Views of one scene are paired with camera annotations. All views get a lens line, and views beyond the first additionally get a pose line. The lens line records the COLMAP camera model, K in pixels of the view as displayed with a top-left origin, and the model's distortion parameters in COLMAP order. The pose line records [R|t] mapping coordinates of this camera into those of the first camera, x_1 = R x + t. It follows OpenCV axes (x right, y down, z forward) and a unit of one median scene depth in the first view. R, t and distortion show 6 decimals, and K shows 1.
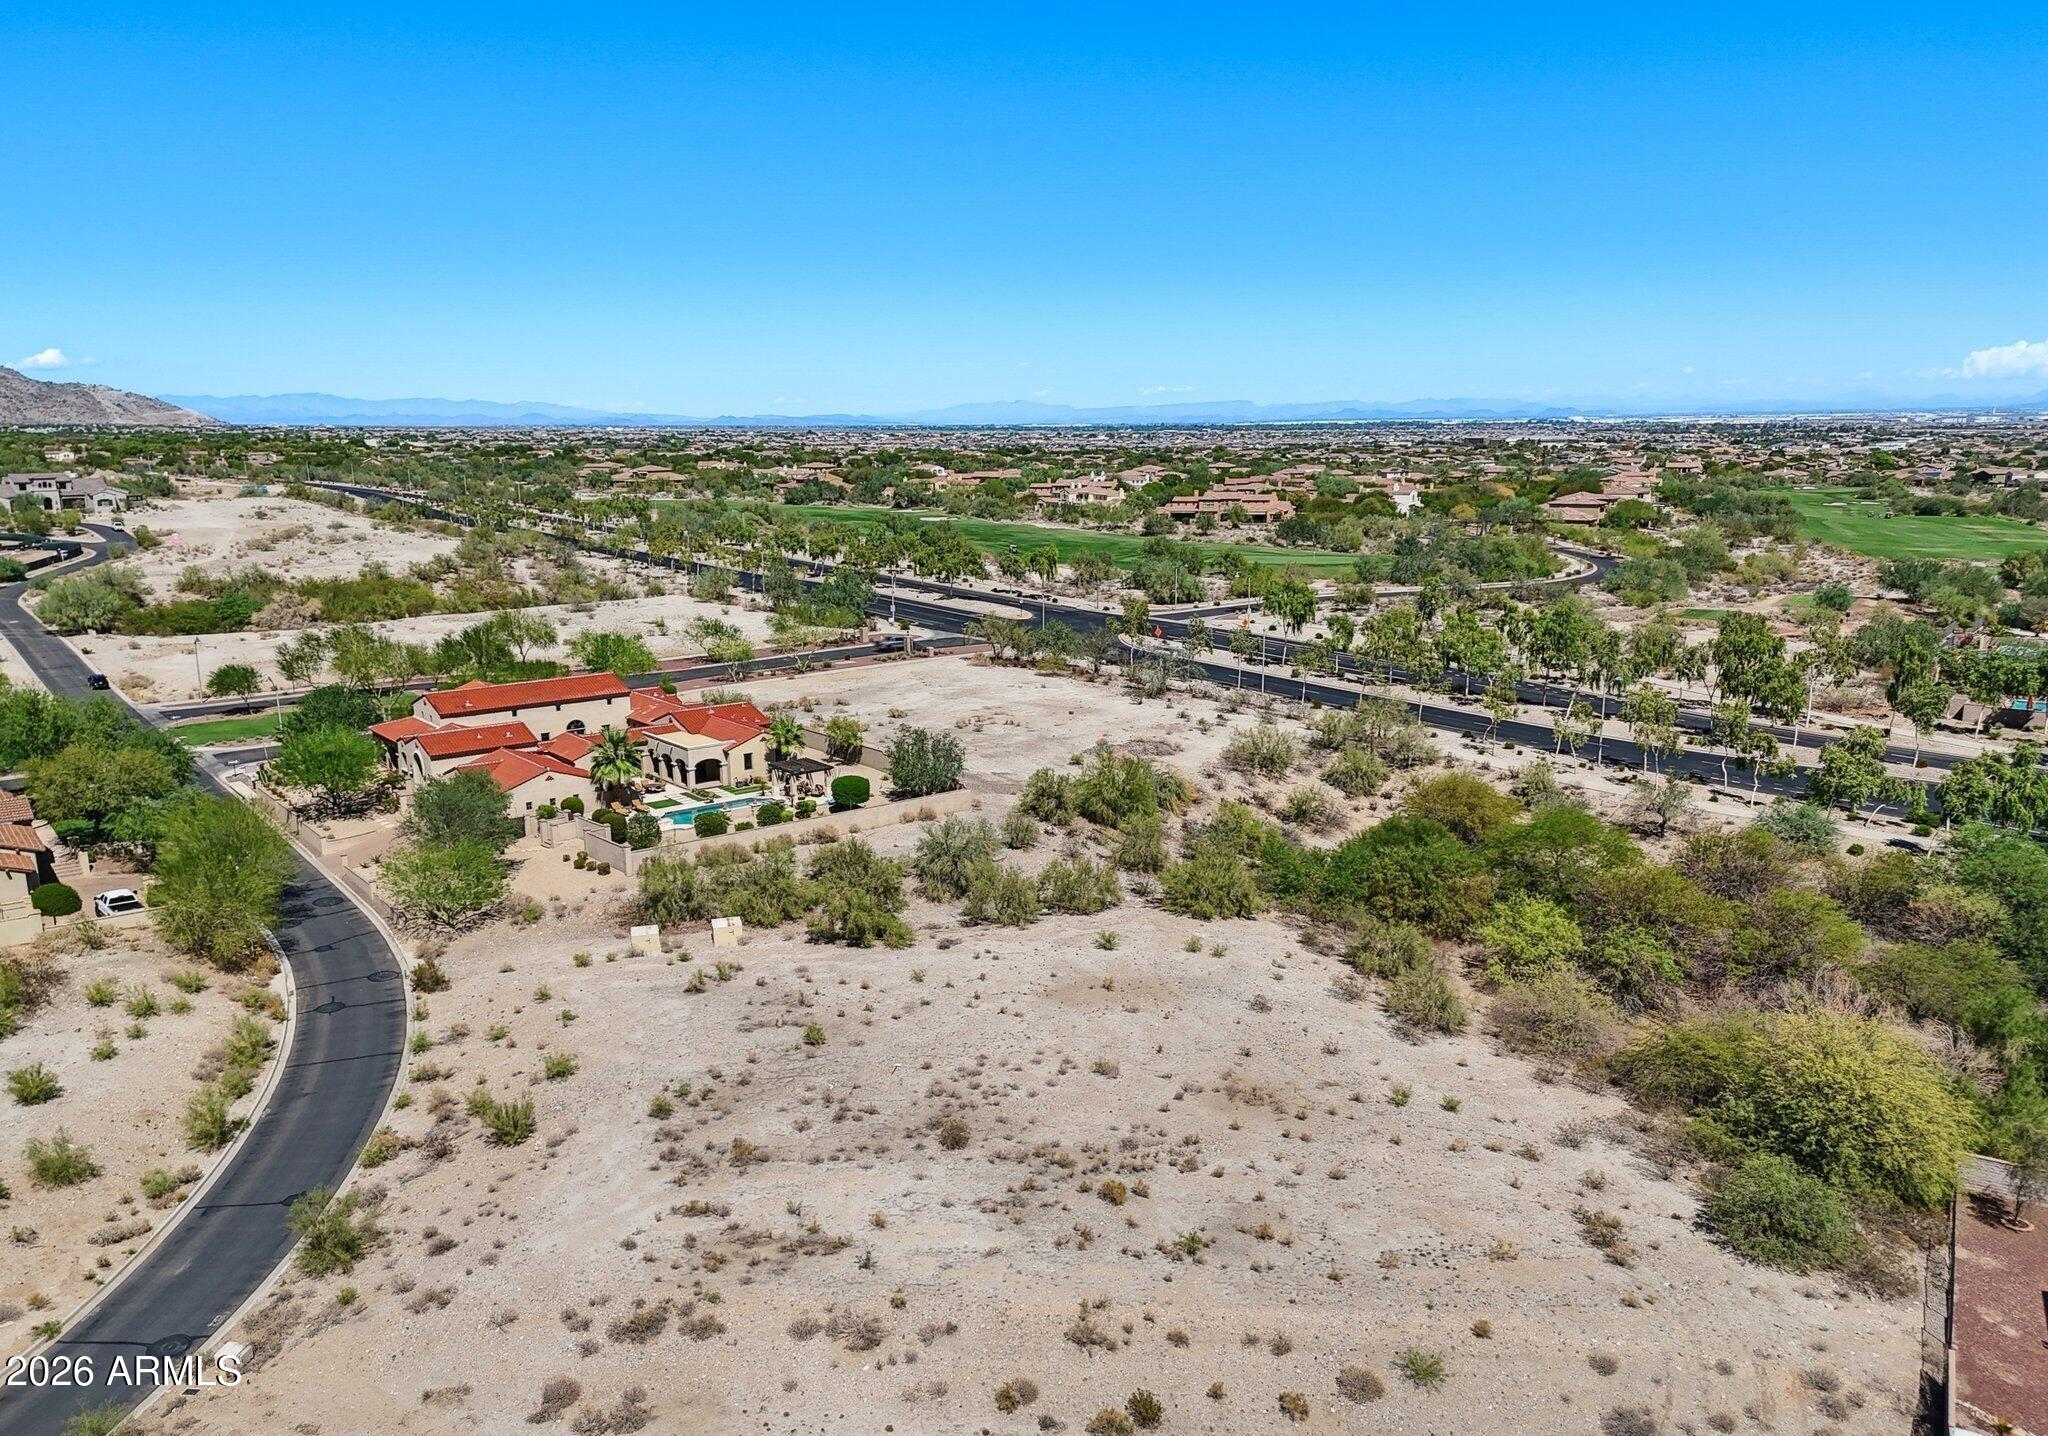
lens RADIAL K [[1514.7, 0, 1024.6], [0, 1514.7, 784.4], [0, 0, 1]] dist [0.074031, -0.066796]
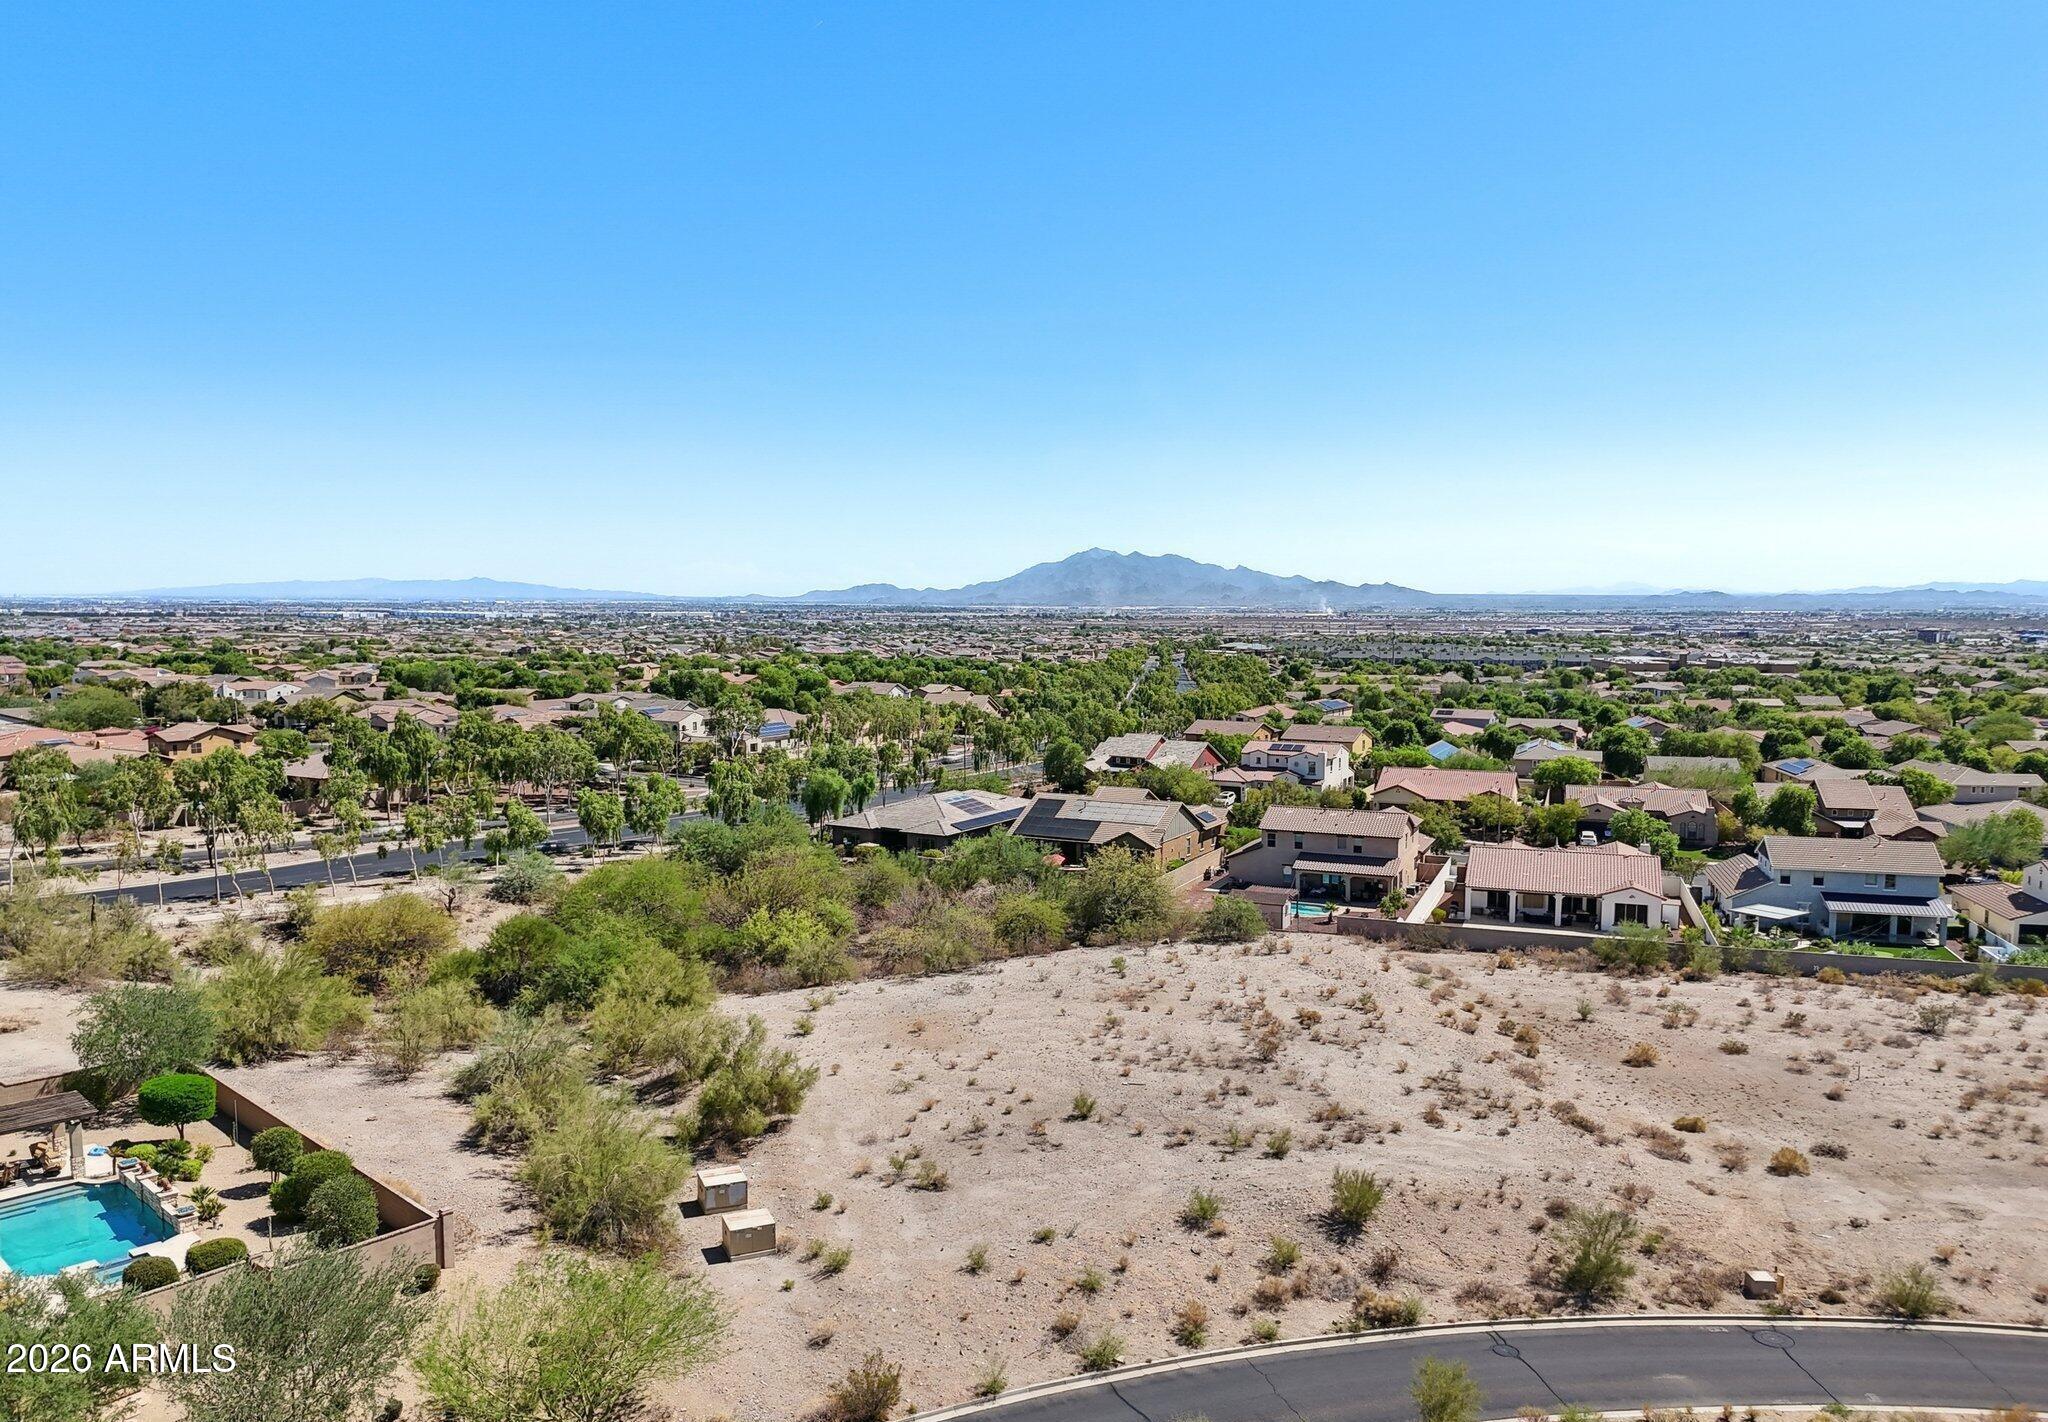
lens RADIAL K [[1505.5, 0, 1026.8], [0, 1505.5, 773.7], [0, 0, 1]] dist [0.079394, -0.072234]
pose [[-0.127065, -0.106317, 0.986180, -0.722448], [0.231345, 0.963642, 0.133695, -0.119493], [-0.964538, 0.245136, -0.097849, 0.739913]]
